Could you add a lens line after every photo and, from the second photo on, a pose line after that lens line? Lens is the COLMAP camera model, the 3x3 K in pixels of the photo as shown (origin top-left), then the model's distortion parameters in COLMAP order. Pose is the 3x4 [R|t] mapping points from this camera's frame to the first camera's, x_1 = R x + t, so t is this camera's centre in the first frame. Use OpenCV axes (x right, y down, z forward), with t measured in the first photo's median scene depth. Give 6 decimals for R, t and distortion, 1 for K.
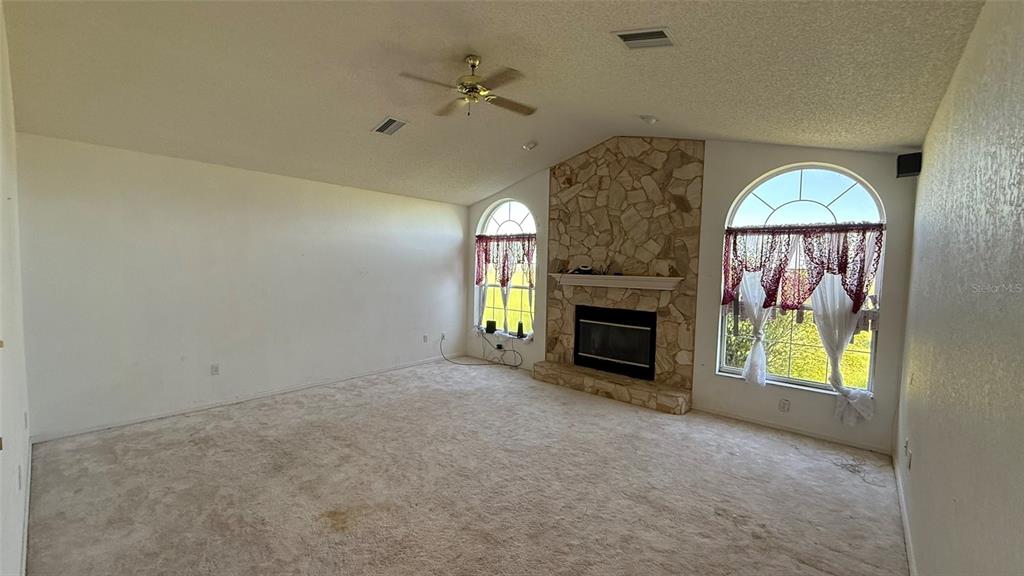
lens RADIAL K [[411.9, 0, 510.2], [0, 411.9, 288.9], [0, 0, 1]] dist [-0.001507, -0.000108]
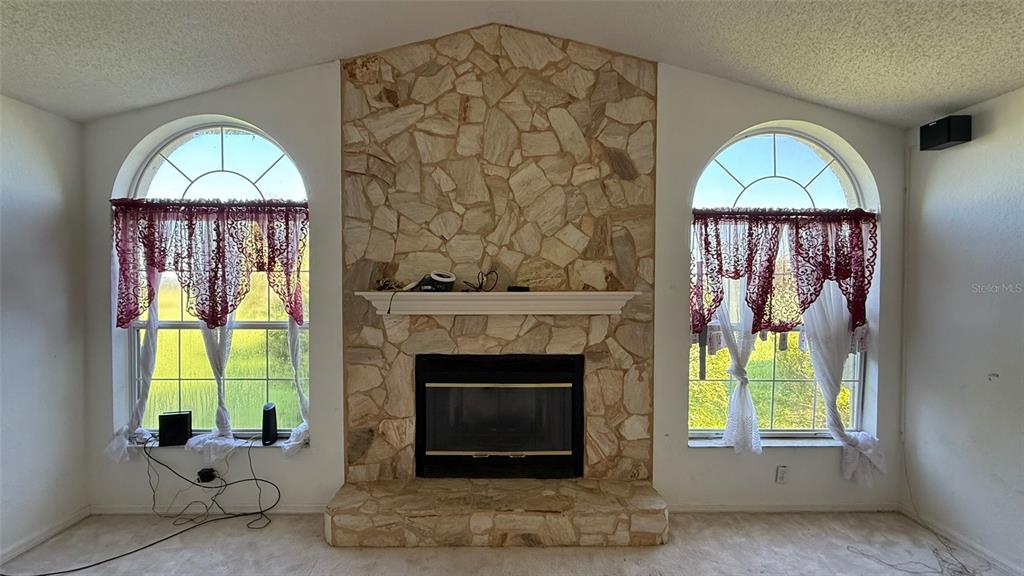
lens RADIAL K [[411.9, 0, 518.1], [0, 411.9, 288.3], [0, 0, 1]] dist [-0.001507, -0.000108]
pose [[0.744032, -0.033660, 0.667296, -0.077269], [0.051183, 0.998667, -0.006694, -0.031764], [-0.666181, 0.039135, 0.744763, 0.595497]]
